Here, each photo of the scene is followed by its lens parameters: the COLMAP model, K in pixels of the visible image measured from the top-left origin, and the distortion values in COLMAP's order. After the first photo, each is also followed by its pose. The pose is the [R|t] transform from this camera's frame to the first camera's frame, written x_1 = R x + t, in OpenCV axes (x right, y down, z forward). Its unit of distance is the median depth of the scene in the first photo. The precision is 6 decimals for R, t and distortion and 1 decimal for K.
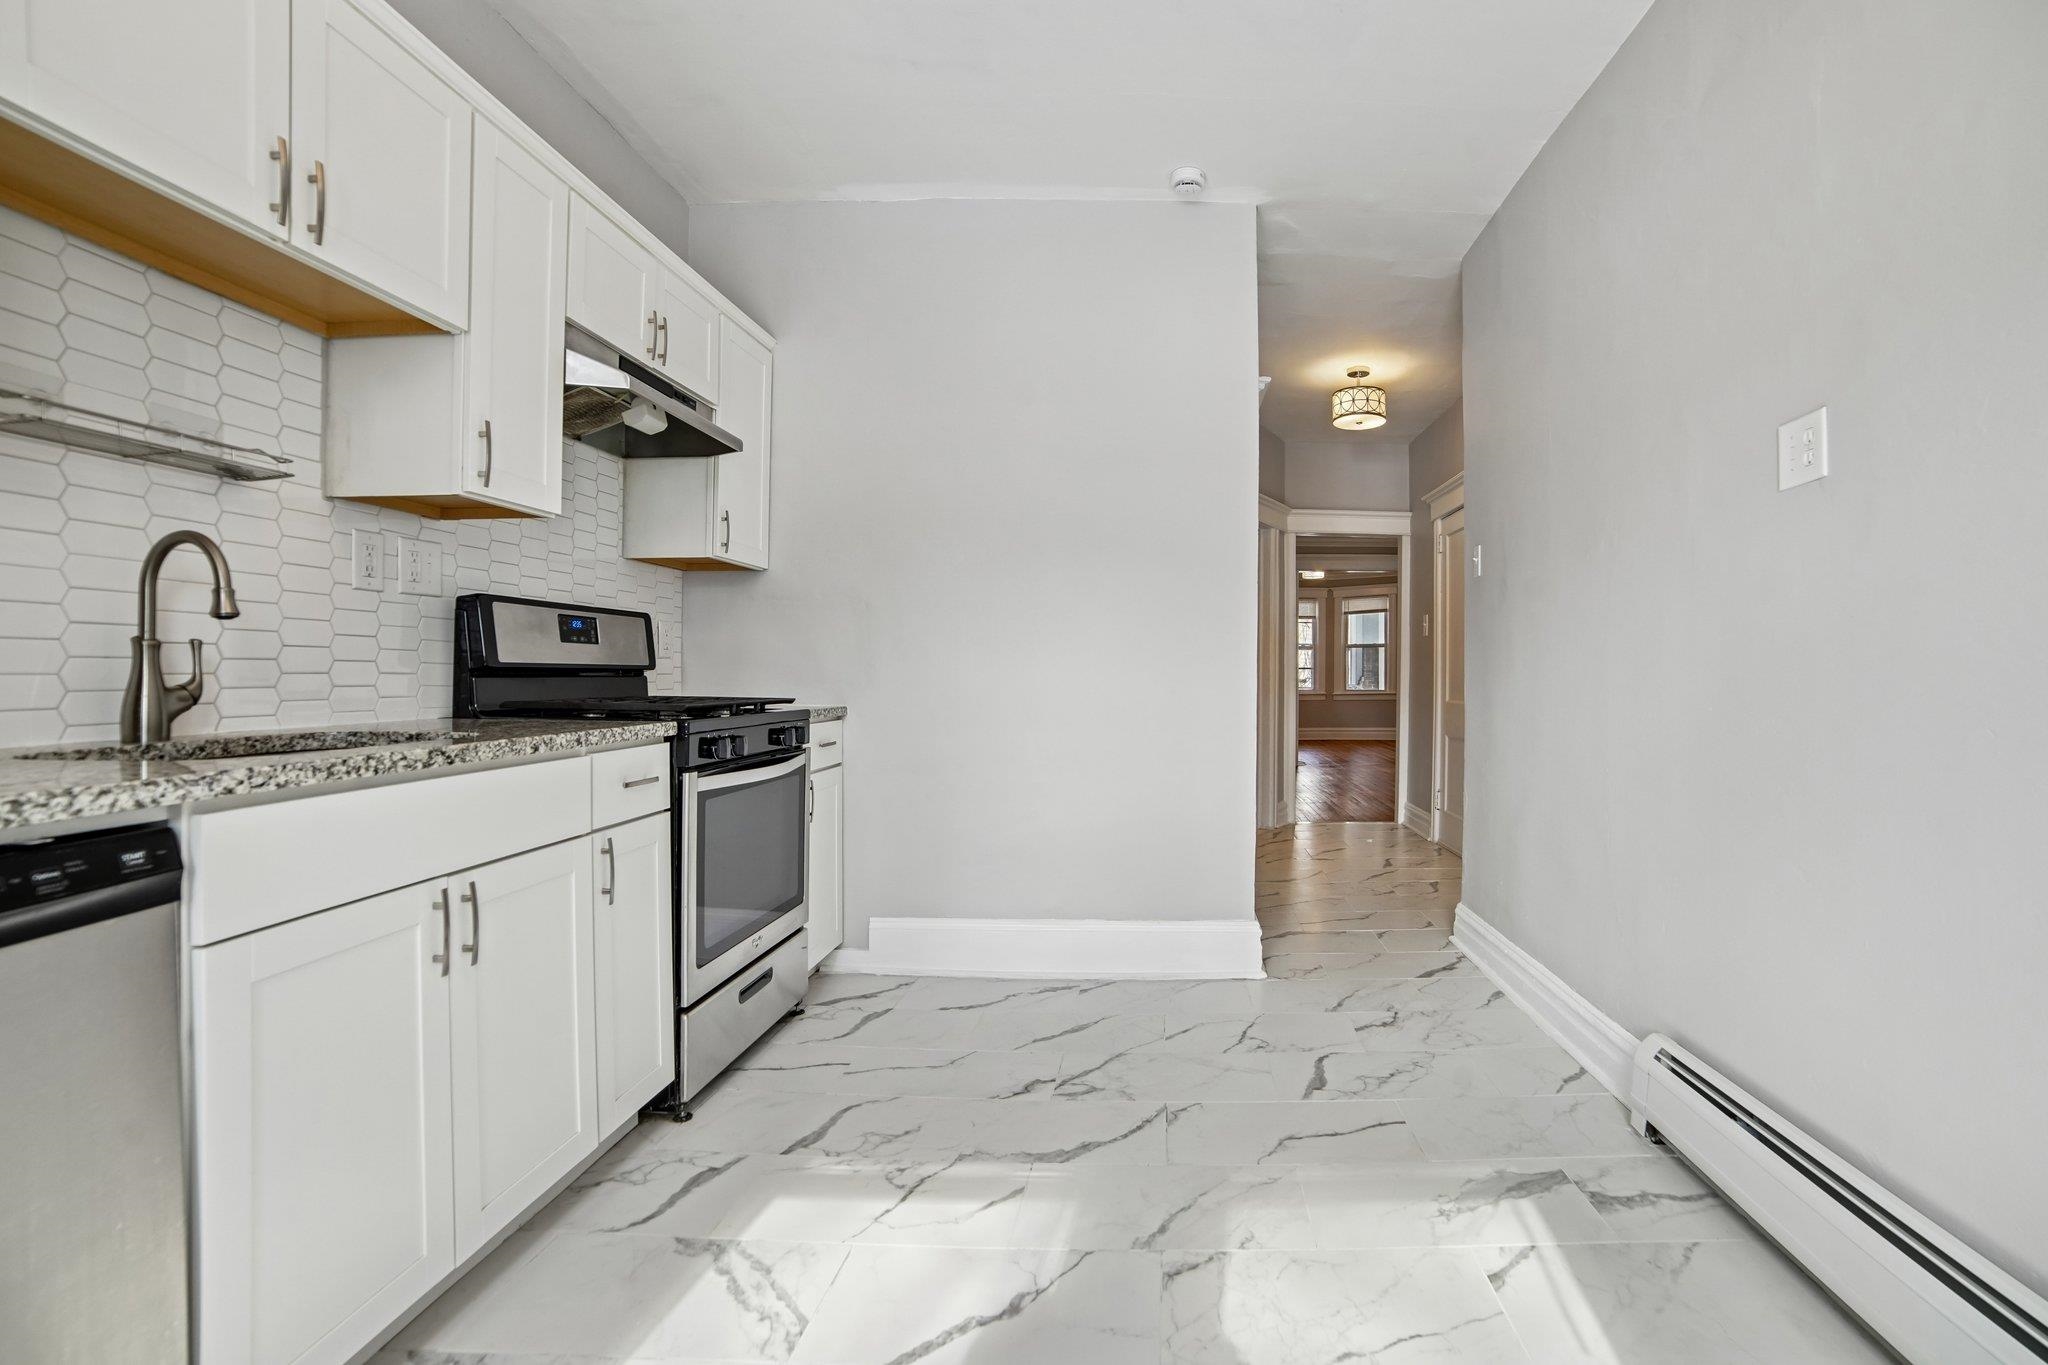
lens RADIAL K [[916.5, 0, 1097.2], [0, 916.5, 674.5], [0, 0, 1]] dist [-0.099297, 0.032149]
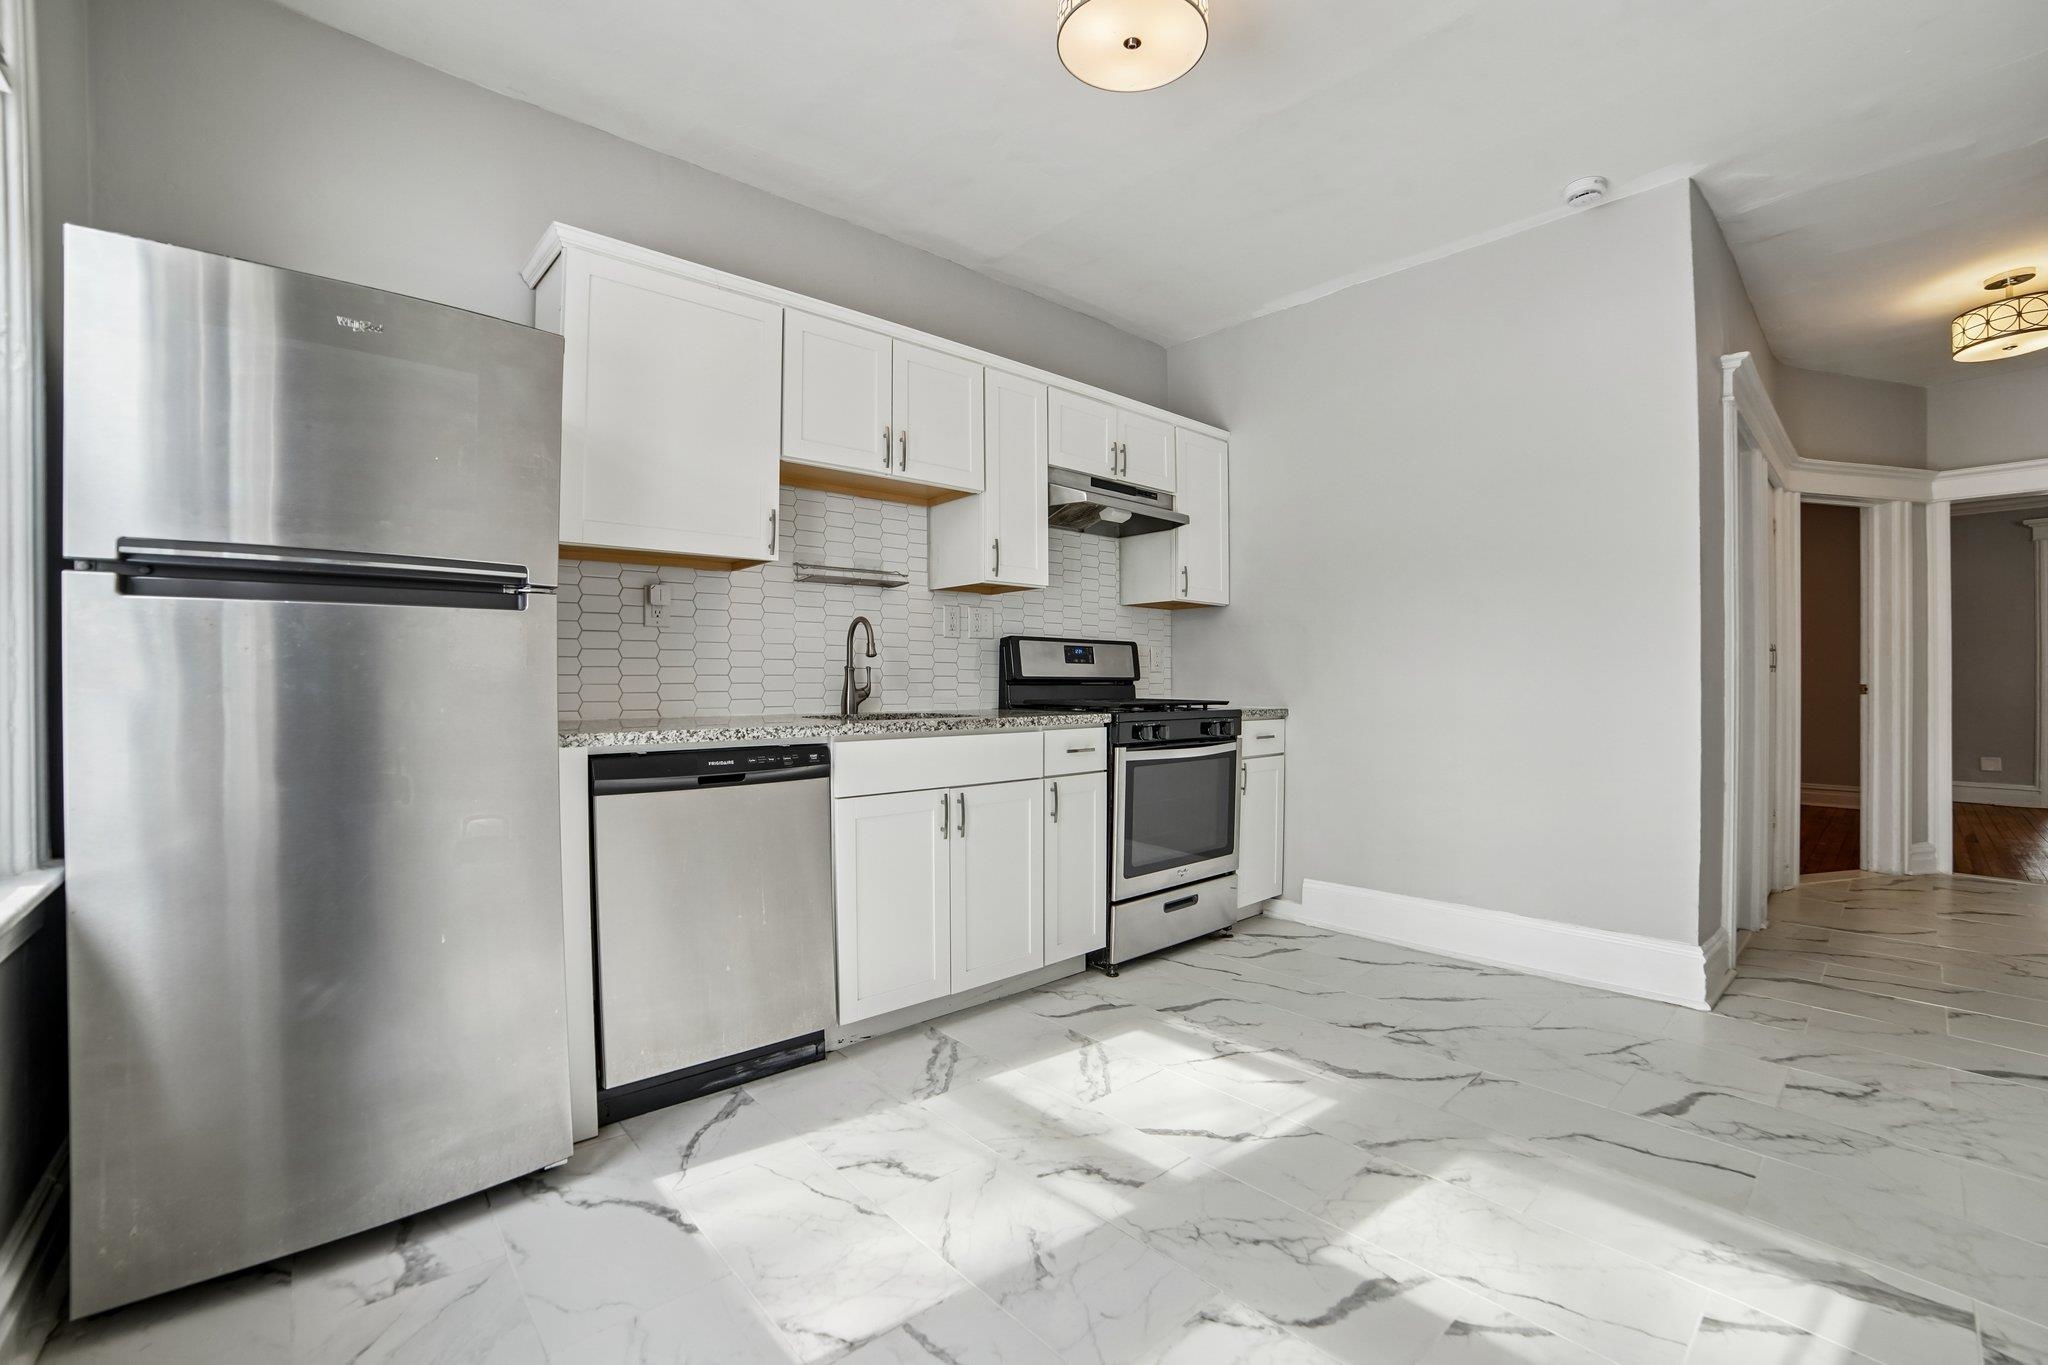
lens RADIAL K [[835.6, 0, 1007.2], [0, 835.6, 683.8], [0, 0, 1]] dist [-0.114651, 0.039290]
pose [[0.682655, -0.001209, -0.730740, 0.463803], [0.000122, 0.999999, -0.001540, 0.003041], [0.730741, 0.000962, 0.682654, -0.109242]]
